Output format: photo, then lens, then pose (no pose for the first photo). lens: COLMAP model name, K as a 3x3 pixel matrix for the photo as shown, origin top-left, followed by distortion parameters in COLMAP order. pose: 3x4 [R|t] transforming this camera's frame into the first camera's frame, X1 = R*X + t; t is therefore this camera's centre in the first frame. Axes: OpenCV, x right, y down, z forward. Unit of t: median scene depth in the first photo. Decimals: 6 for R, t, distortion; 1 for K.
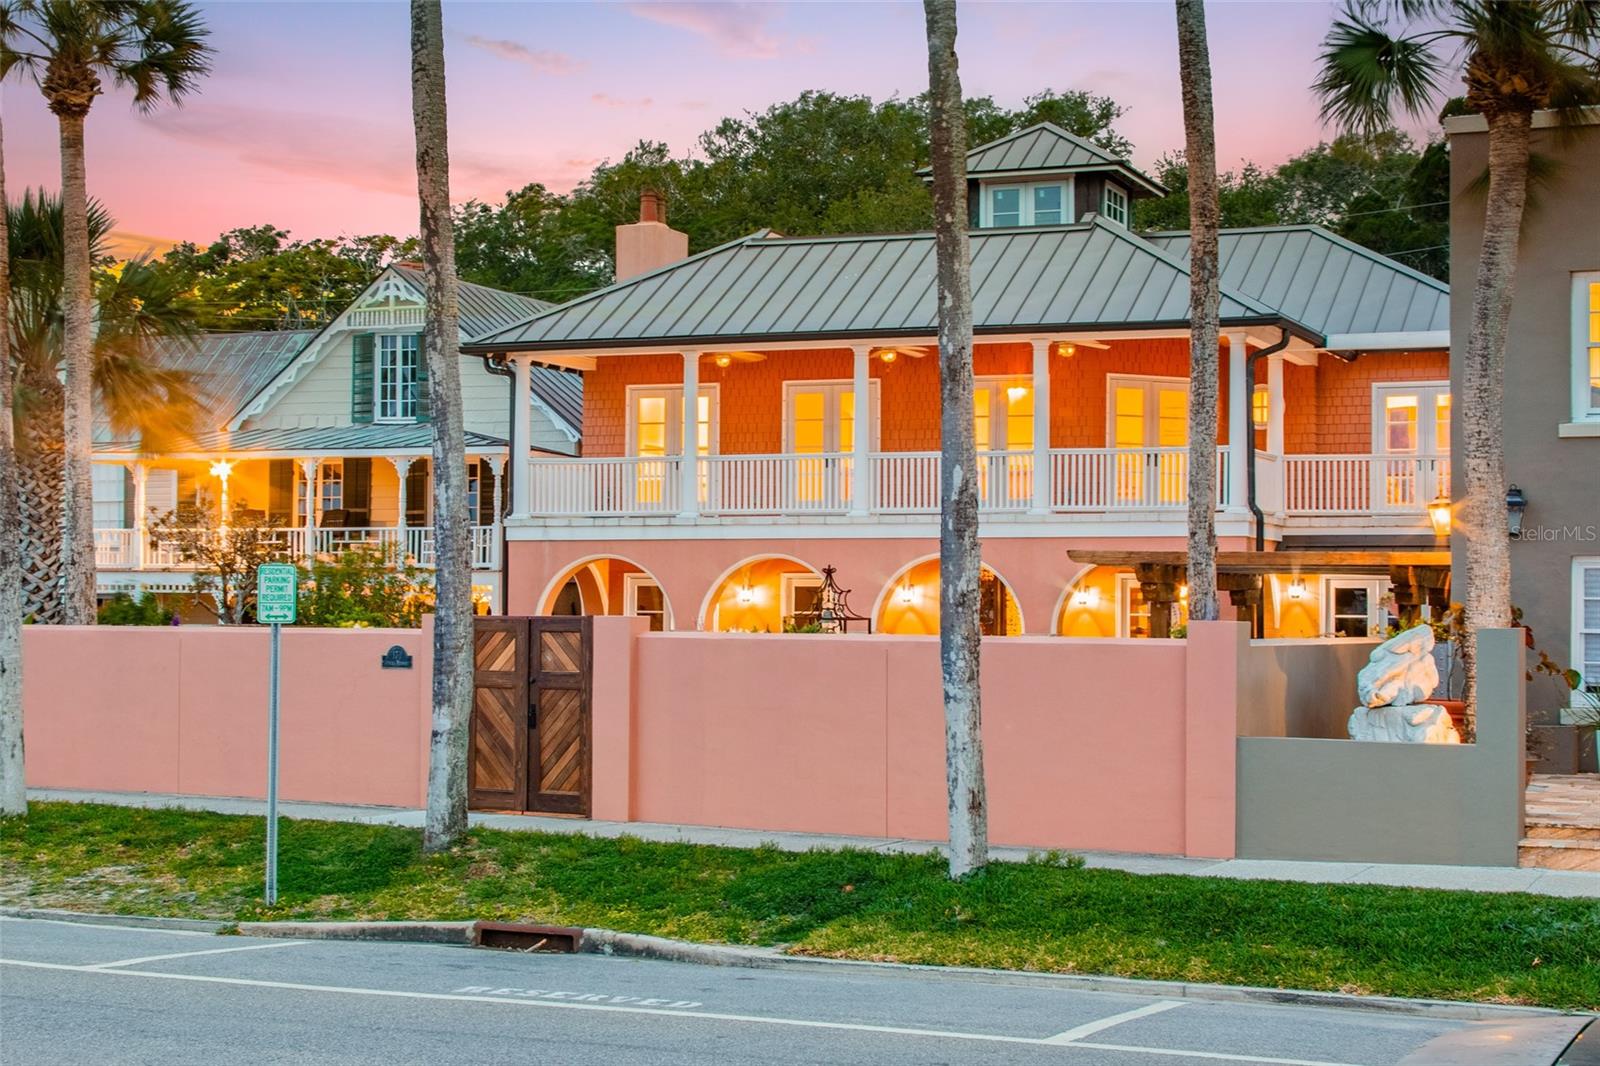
lens RADIAL K [[2587.3, 0, 800.0], [0, 2587.3, 533.0], [0, 0, 1]] dist [0.054387, 0.039296]
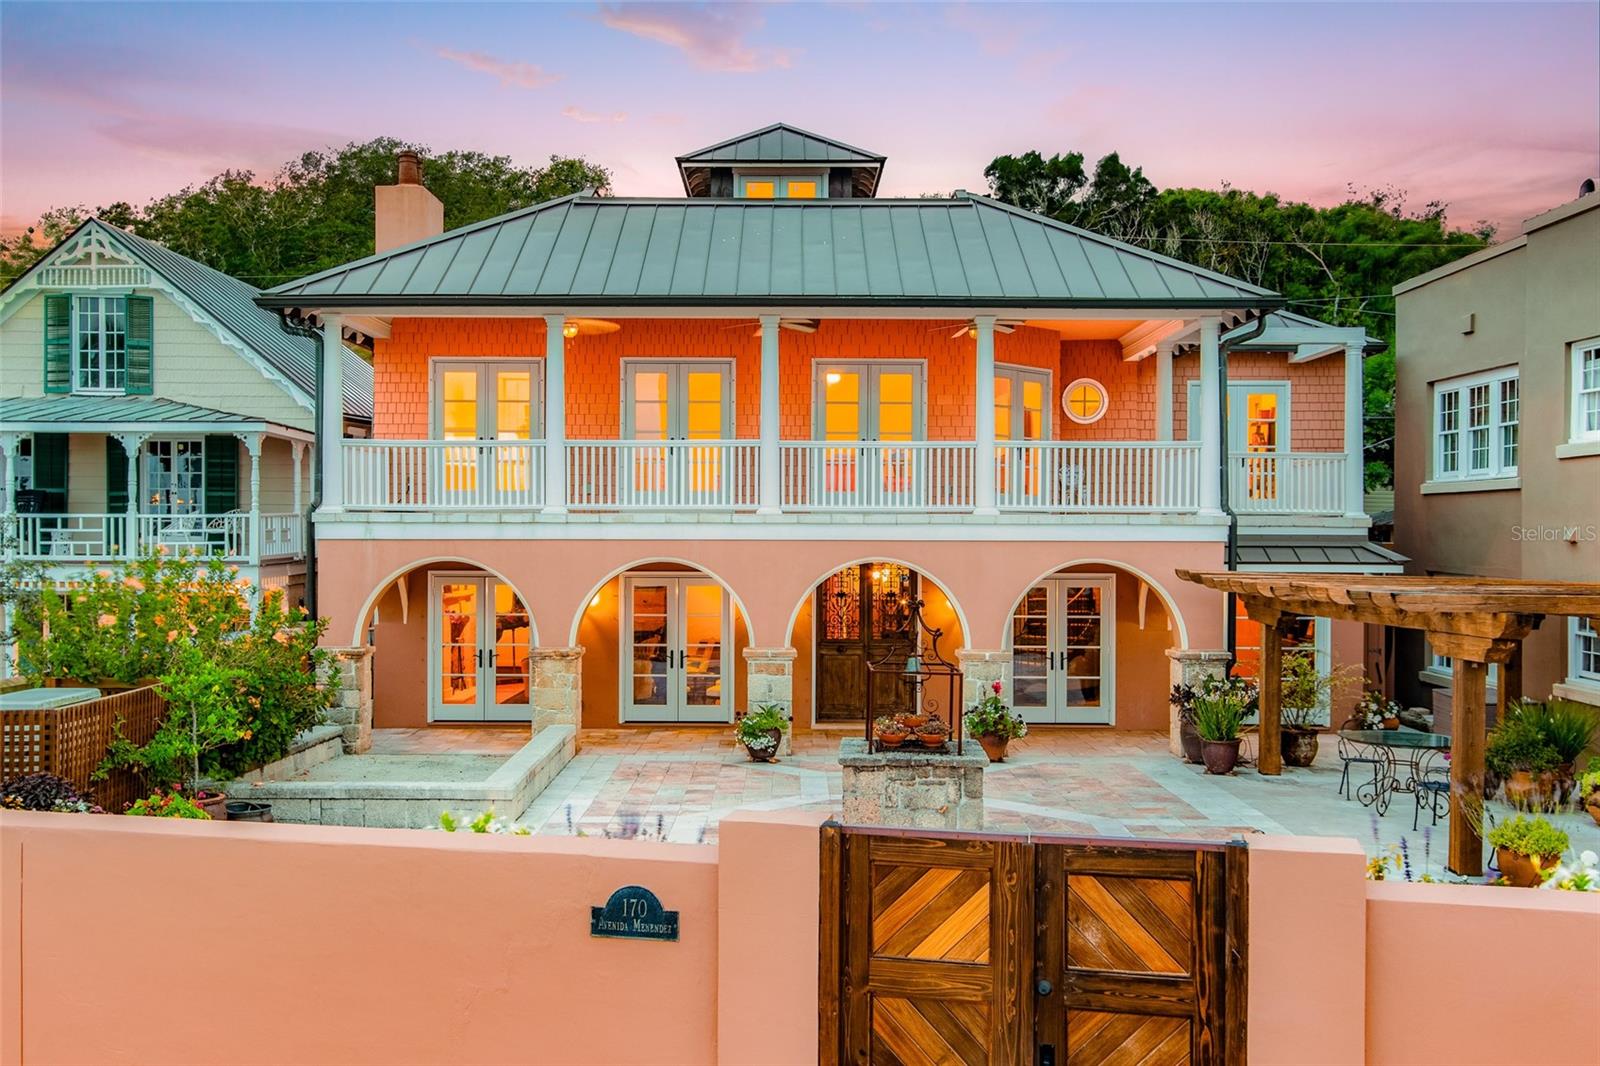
lens RADIAL K [[1585.0, 0, 800.0], [0, 1585.0, 533.0], [0, 0, 1]] dist [0.012606, -0.015540]
pose [[0.939095, -0.001724, 0.343653, -0.120544], [-0.008662, 0.999551, 0.028685, -0.012604], [-0.343548, -0.029914, 0.938658, 0.407674]]
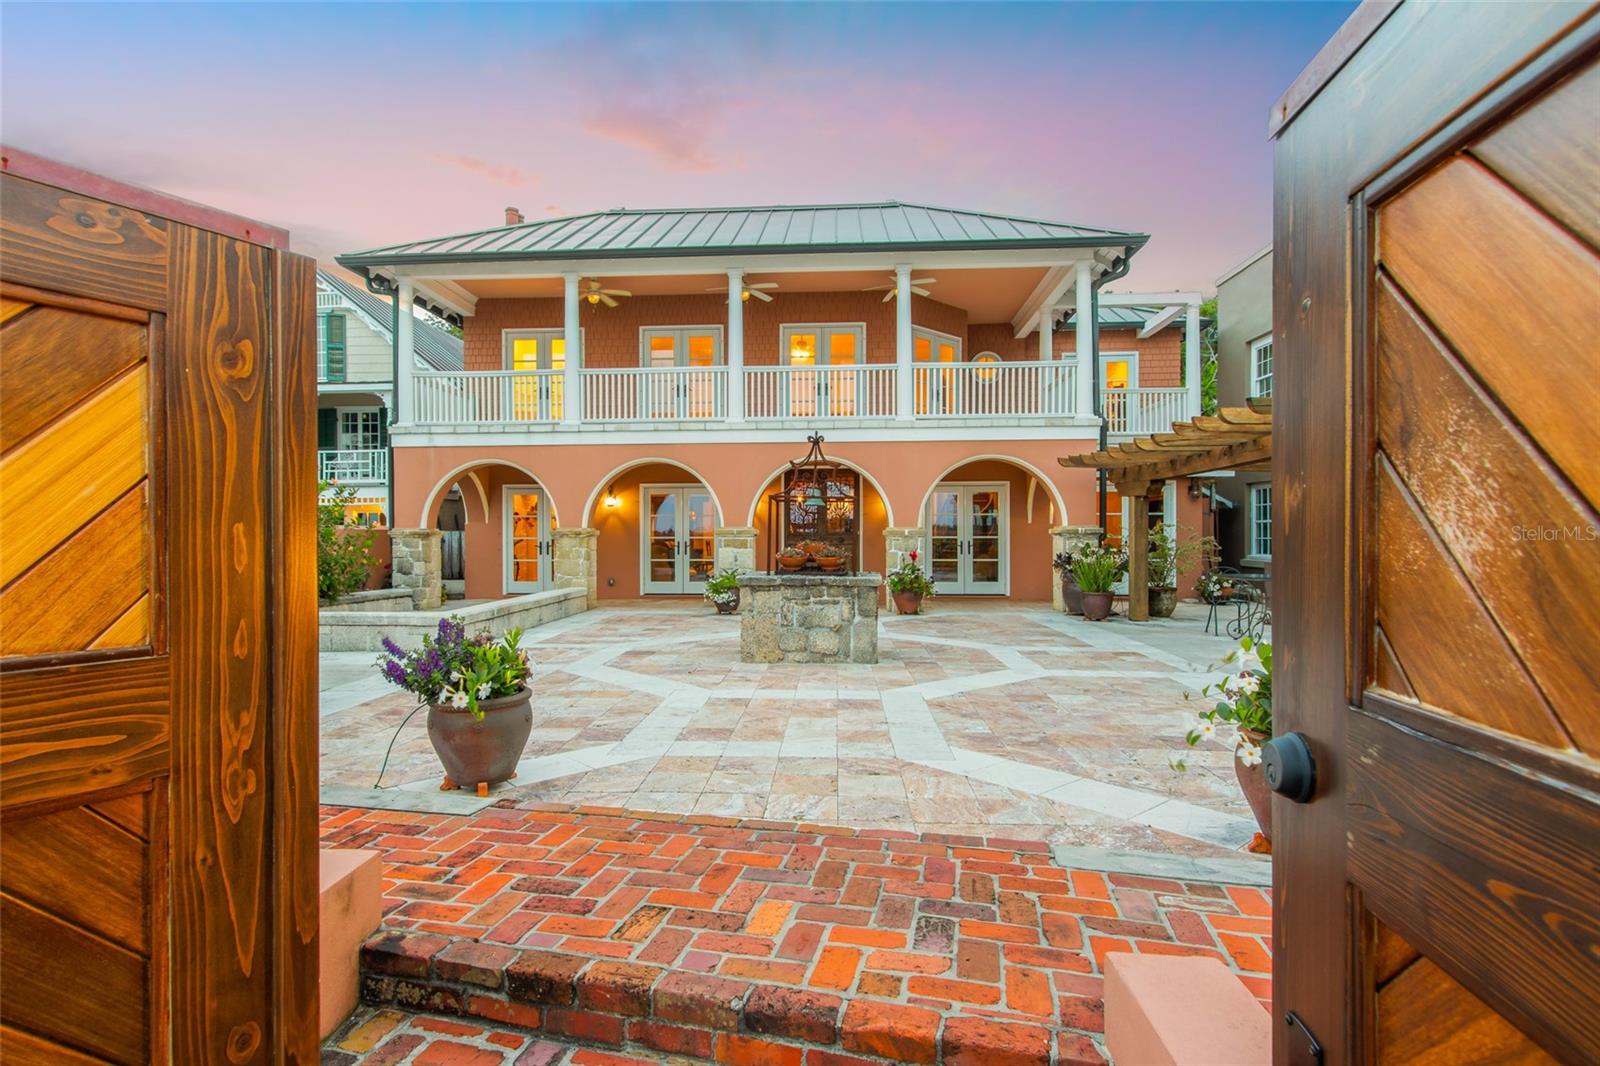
lens RADIAL K [[857.7, 0, 784.6], [0, 857.7, 535.6], [0, 0, 1]] dist [0.004126, 0.000440]
pose [[0.958882, -0.007132, 0.283715, -0.049699], [-0.000697, 0.999622, 0.027484, 0.025242], [-0.283804, -0.026552, 0.958515, 0.520917]]
